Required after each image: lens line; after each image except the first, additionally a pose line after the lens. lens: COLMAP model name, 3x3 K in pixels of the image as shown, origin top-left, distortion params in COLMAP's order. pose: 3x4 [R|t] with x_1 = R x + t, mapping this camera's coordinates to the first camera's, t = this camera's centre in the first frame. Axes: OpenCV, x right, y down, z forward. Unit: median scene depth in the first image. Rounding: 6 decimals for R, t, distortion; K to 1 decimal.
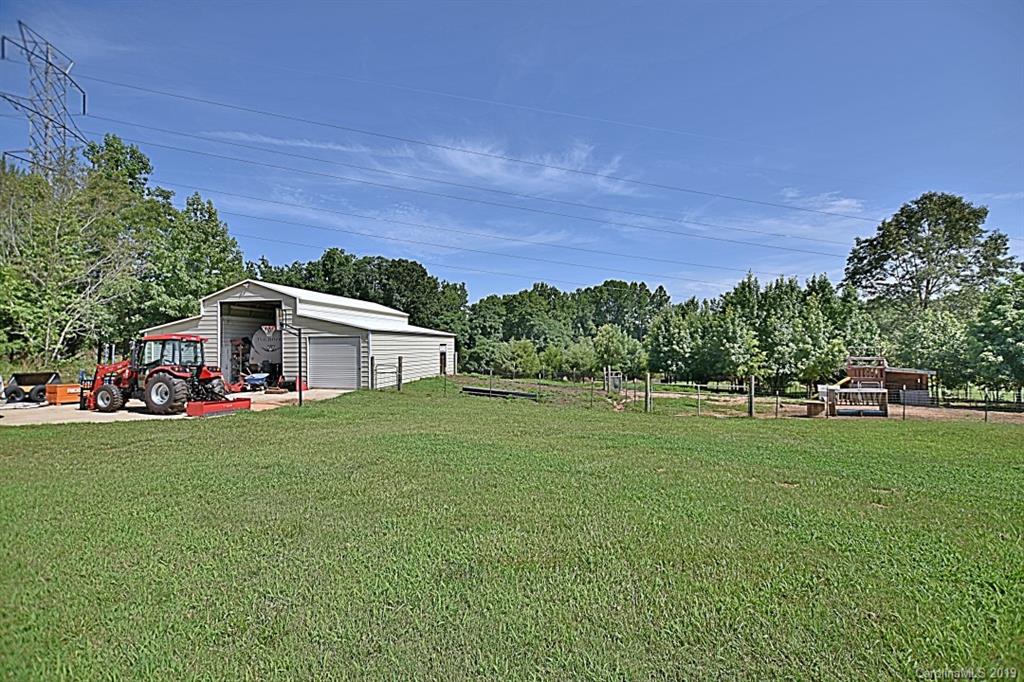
lens RADIAL K [[450.5, 0, 518.2], [0, 450.5, 343.9], [0, 0, 1]] dist [-0.033305, 0.005228]
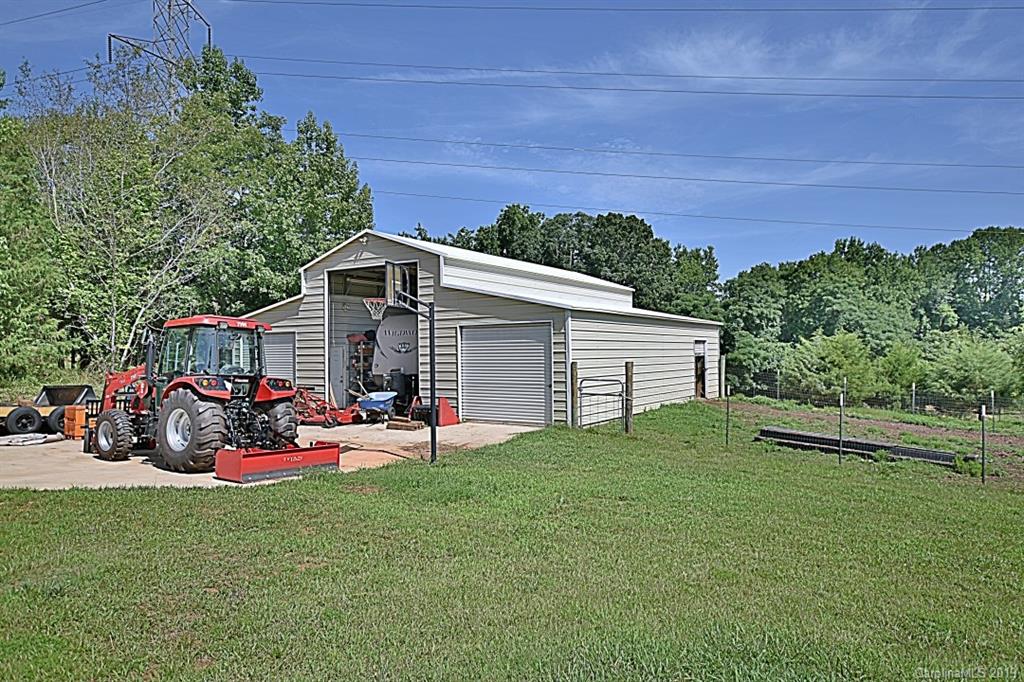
lens RADIAL K [[661.5, 0, 512.0], [0, 661.5, 341.0], [0, 0, 1]] dist [-0.008422, -0.001121]
pose [[0.921101, -0.010695, -0.389178, -0.089630], [0.006493, 0.999906, -0.012112, 0.012095], [0.389271, 0.008629, 0.921083, 0.259613]]
